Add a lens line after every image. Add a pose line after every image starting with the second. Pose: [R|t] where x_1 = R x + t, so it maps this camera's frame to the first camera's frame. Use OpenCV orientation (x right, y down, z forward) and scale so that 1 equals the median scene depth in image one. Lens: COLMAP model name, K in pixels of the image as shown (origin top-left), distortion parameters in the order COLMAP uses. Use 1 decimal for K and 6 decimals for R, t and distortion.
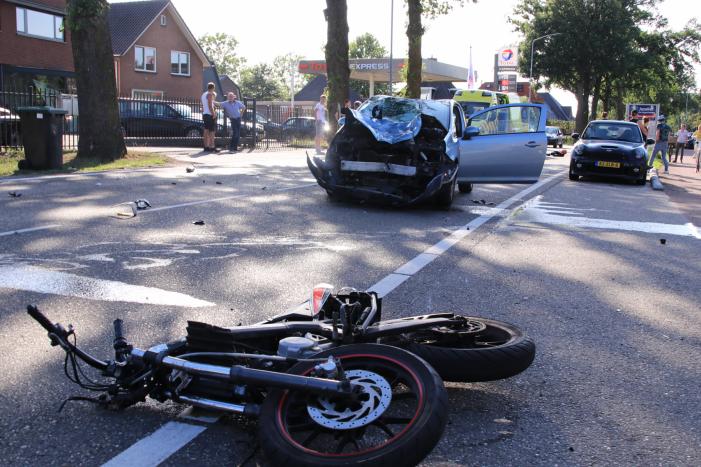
lens RADIAL K [[837.7, 0, 353.7], [0, 837.7, 250.9], [0, 0, 1]] dist [-0.111032, 0.206649]
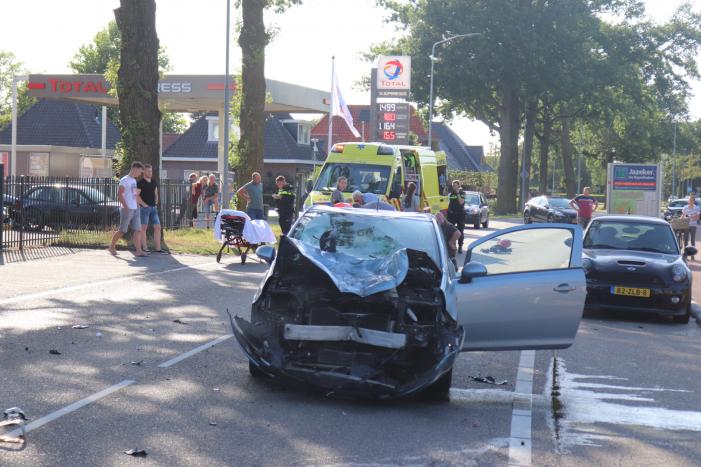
lens RADIAL K [[1511.6, 0, 335.2], [0, 1511.6, 233.3], [0, 0, 1]] dist [0.011492, 0.094946]
pose [[0.986575, -0.001847, 0.163300, -0.088017], [0.019483, 0.994126, -0.106461, -0.029168], [-0.162145, 0.108213, 0.980815, -0.069490]]
